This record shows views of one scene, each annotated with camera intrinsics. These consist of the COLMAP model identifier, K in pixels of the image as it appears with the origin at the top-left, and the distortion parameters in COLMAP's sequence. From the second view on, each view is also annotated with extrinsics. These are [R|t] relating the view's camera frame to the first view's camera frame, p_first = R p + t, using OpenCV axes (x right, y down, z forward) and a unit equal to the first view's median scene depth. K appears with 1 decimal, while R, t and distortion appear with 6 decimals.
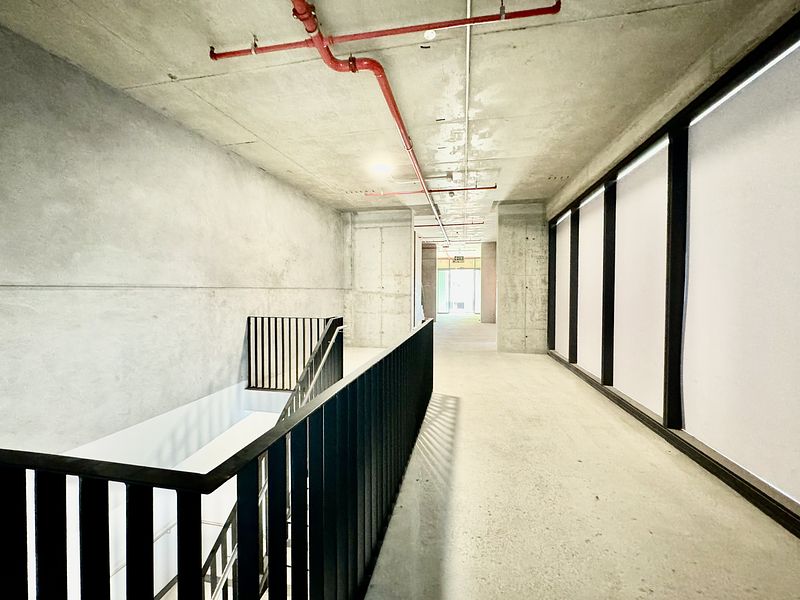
lens RADIAL K [[318.3, 0, 401.1], [0, 318.3, 300.1], [0, 0, 1]] dist [-0.005666, 0.000183]
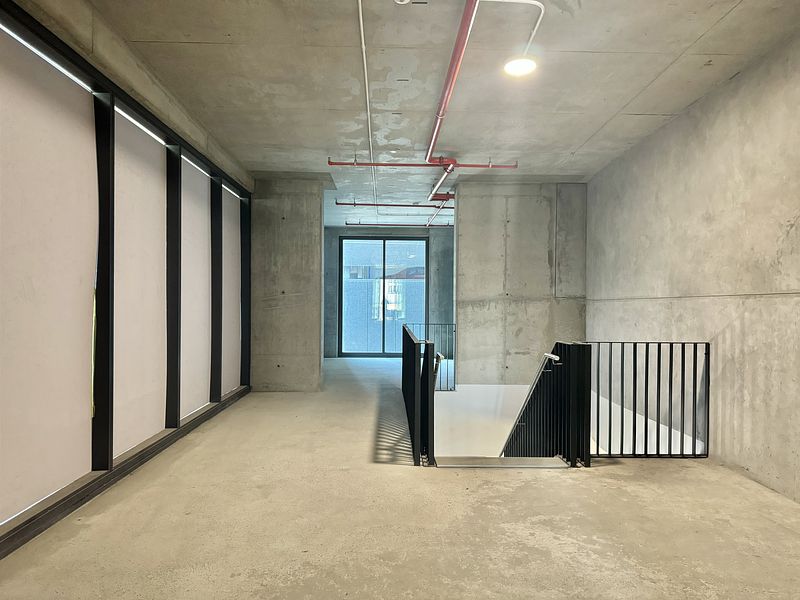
lens RADIAL K [[558.1, 0, 403.1], [0, 558.1, 306.4], [0, 0, 1]] dist [0.046505, -0.057903]
pose [[-0.973220, -0.006473, -0.229784, 0.225400], [-0.013596, 0.999474, 0.029429, -0.027205], [0.229473, 0.031765, -0.972797, 1.233370]]
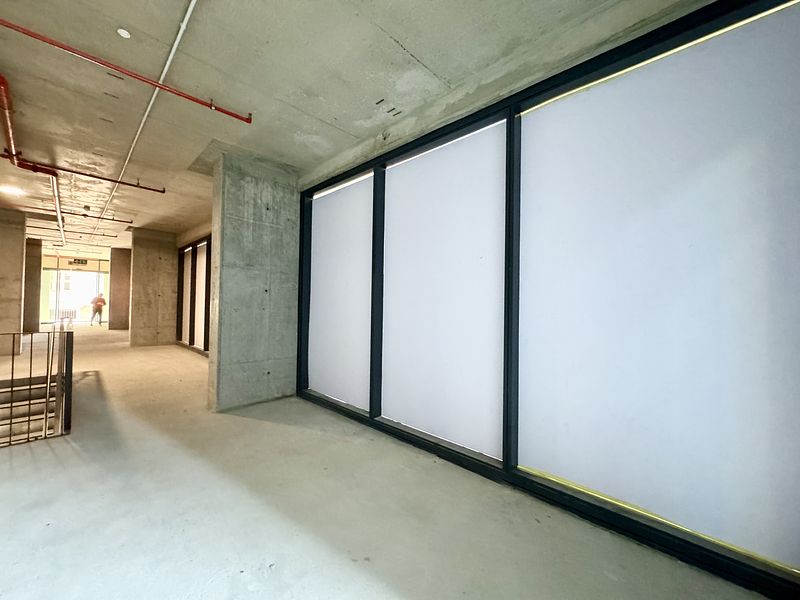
lens RADIAL K [[318.3, 0, 401.5], [0, 318.3, 298.8], [0, 0, 1]] dist [-0.005666, 0.000183]
pose [[0.539390, 0.019773, 0.841824, -0.172287], [0.003464, 0.999664, -0.025700, 0.011102], [-0.842049, 0.016778, 0.539140, -0.562579]]
